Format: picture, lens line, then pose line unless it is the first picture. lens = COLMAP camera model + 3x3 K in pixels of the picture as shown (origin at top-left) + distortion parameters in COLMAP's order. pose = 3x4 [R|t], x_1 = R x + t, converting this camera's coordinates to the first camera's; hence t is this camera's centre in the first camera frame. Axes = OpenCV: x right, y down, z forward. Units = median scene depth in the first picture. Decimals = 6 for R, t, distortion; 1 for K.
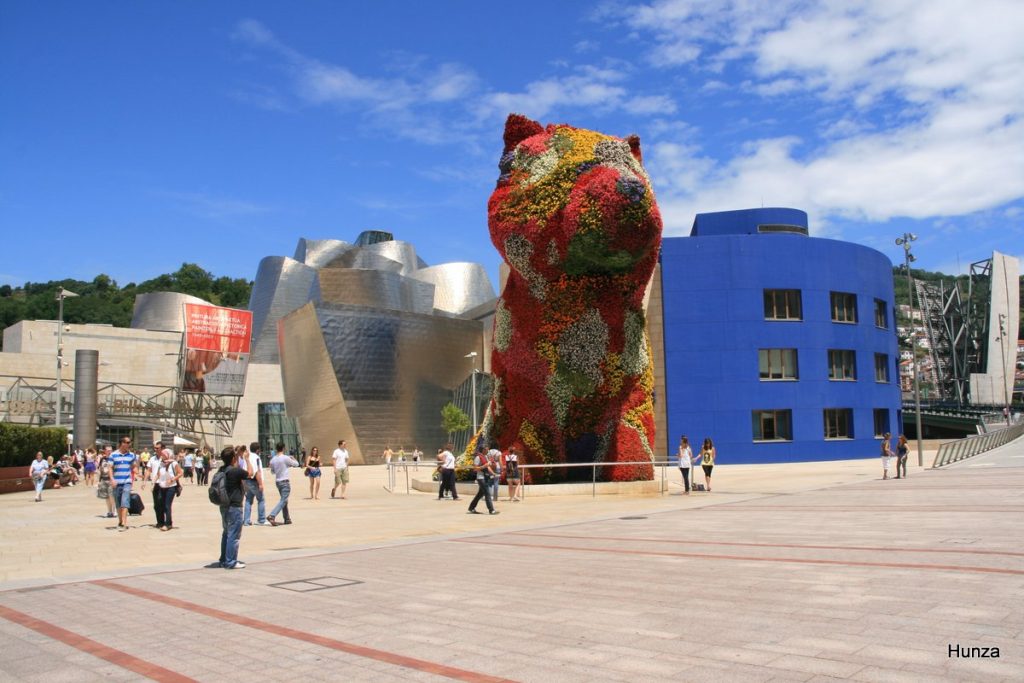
lens RADIAL K [[966.9, 0, 512.0], [0, 966.9, 341.5], [0, 0, 1]] dist [-0.153750, 0.240306]
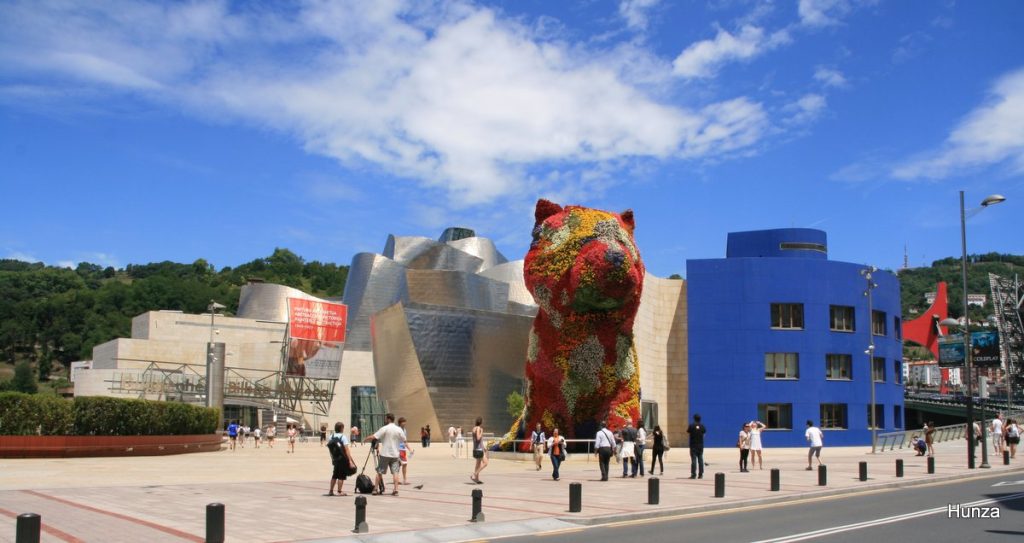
lens RADIAL K [[1462.6, 0, 512.0], [0, 1462.6, 271.5], [0, 0, 1]] dist [-0.119693, 0.035169]
pose [[0.992638, 0.009907, -0.120716, 0.139897], [-0.010167, 0.999947, -0.001534, -0.076920], [0.120695, 0.002750, 0.992686, -0.745974]]
